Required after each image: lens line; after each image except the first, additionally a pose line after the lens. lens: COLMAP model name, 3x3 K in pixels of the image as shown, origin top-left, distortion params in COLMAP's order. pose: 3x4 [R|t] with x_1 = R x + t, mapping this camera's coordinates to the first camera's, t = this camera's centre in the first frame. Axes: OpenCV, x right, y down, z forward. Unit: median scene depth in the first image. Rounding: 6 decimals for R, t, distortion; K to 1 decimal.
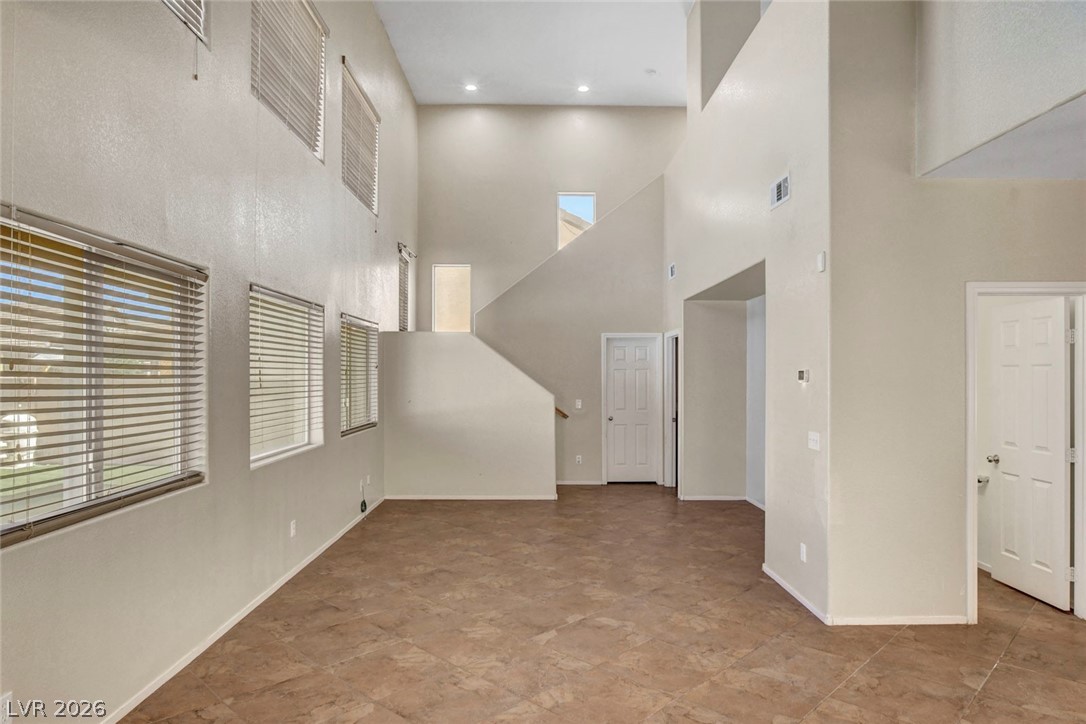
lens RADIAL K [[595.8, 0, 560.5], [0, 595.8, 373.5], [0, 0, 1]] dist [-0.008879, 0.000660]
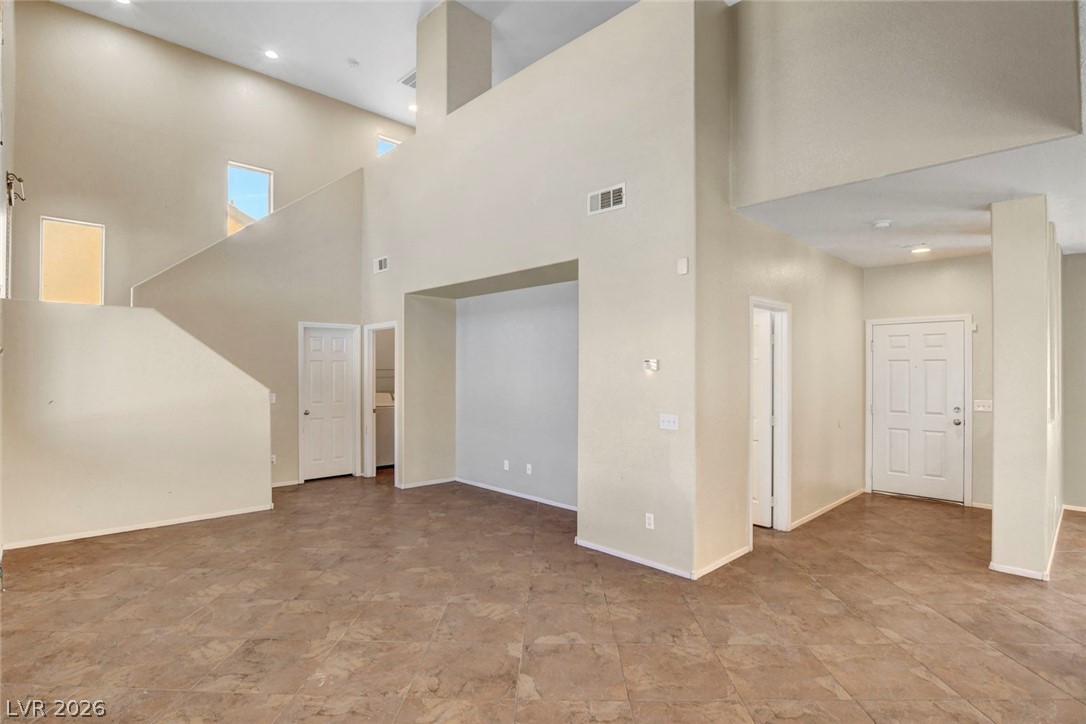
lens RADIAL K [[508.9, 0, 532.4], [0, 508.9, 368.7], [0, 0, 1]] dist [-0.022720, 0.000097]
pose [[0.772836, 0.003321, 0.634597, -0.336507], [-0.004026, 0.999992, -0.000329, 0.010472], [-0.634593, -0.002301, 0.772843, 0.350266]]
